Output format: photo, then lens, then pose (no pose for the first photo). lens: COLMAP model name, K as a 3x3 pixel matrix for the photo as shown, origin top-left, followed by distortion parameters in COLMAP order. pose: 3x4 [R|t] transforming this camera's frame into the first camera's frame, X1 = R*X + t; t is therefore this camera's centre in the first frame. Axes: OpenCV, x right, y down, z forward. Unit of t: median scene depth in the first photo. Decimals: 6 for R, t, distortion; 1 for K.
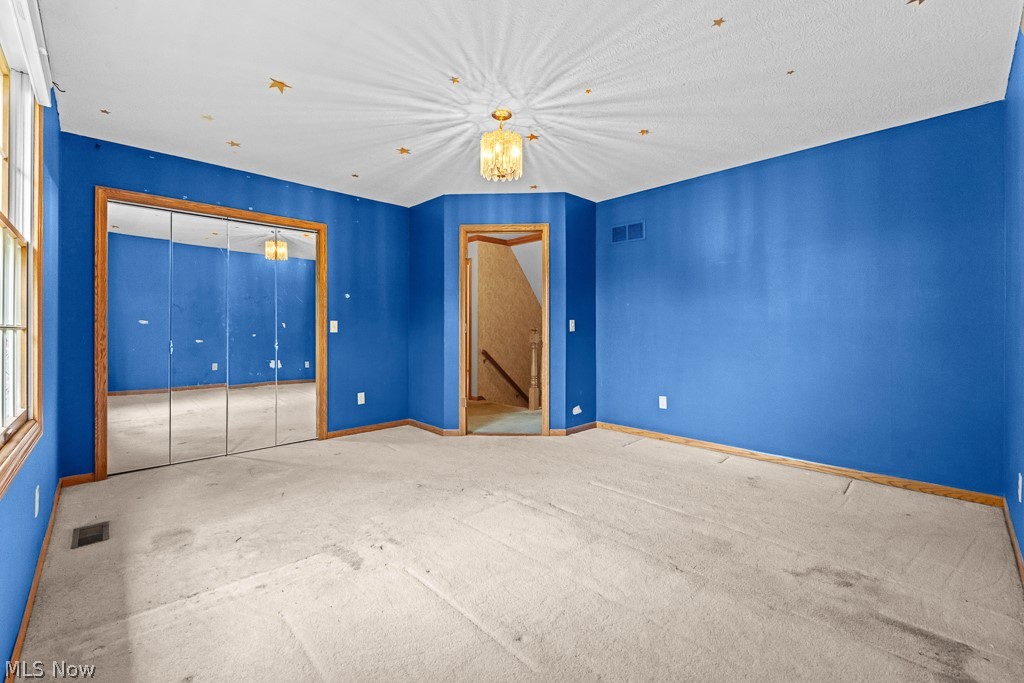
lens RADIAL K [[420.3, 0, 503.7], [0, 420.3, 332.0], [0, 0, 1]] dist [0.004325, 0.000177]
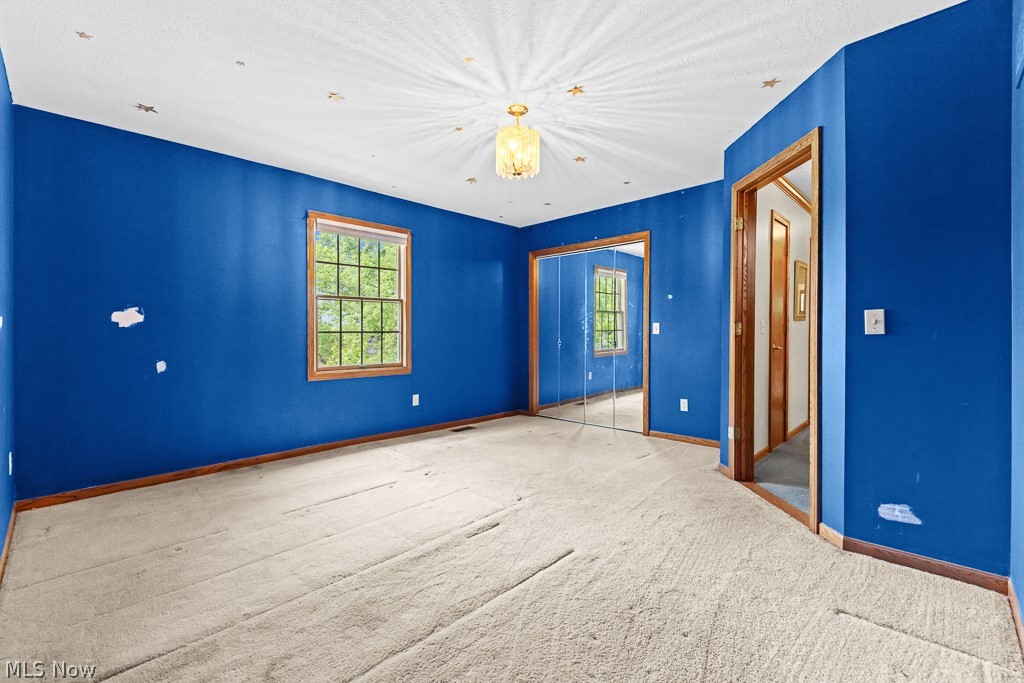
lens RADIAL K [[433.7, 0, 505.4], [0, 433.7, 337.4], [0, 0, 1]] dist [-0.002967, -0.000695]
pose [[0.040170, 0.012354, -0.999116, 0.862710], [-0.001099, 0.999924, 0.012320, -0.004994], [0.999192, 0.000603, 0.040181, 0.809388]]
